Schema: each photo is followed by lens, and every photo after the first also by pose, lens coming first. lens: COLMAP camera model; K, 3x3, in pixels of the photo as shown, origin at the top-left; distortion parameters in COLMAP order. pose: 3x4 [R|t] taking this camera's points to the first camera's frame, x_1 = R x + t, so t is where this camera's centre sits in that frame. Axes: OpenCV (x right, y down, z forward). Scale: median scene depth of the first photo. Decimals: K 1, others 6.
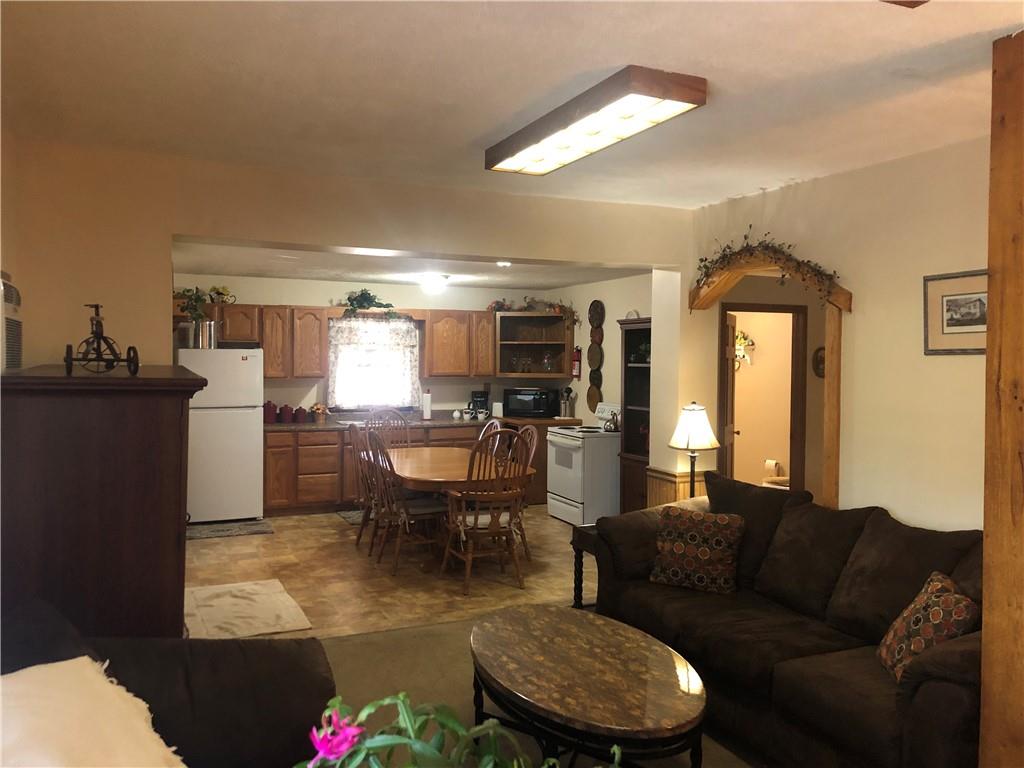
lens RADIAL K [[839.3, 0, 516.0], [0, 839.3, 361.7], [0, 0, 1]] dist [0.059042, -0.044828]
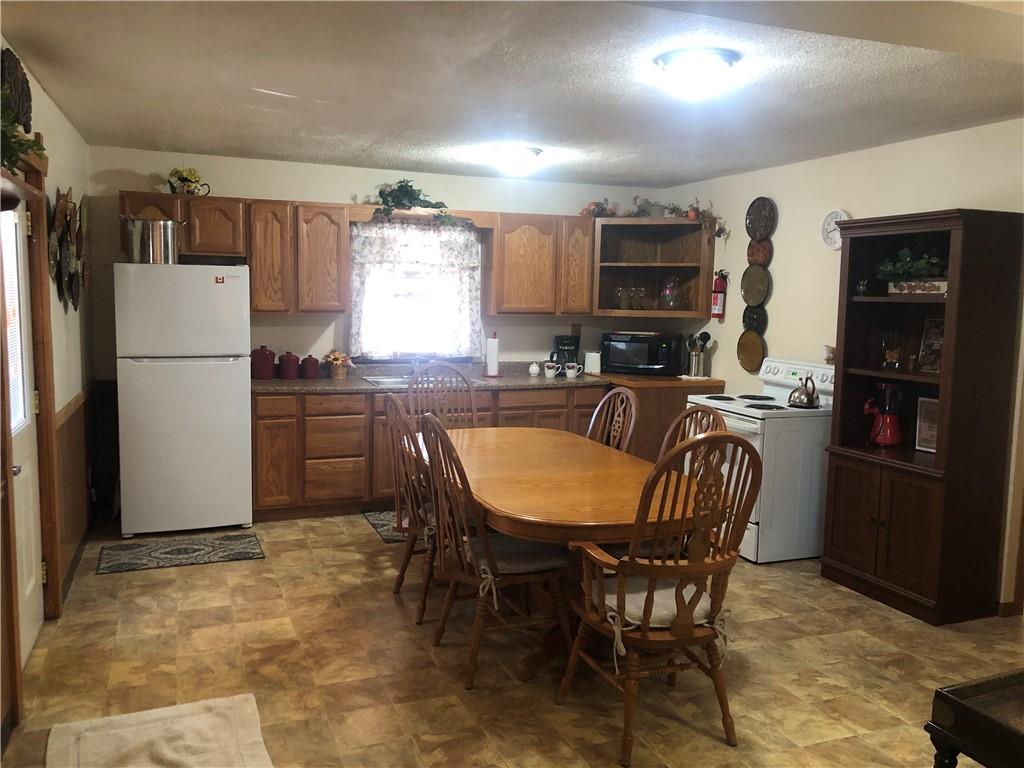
lens RADIAL K [[839.3, 0, 497.9], [0, 839.3, 381.3], [0, 0, 1]] dist [0.059042, -0.044828]
pose [[0.998563, 0.019198, -0.050034, -0.098144], [-0.014132, 0.994917, 0.099706, 0.006936], [0.051694, -0.098856, 0.993758, 0.463109]]
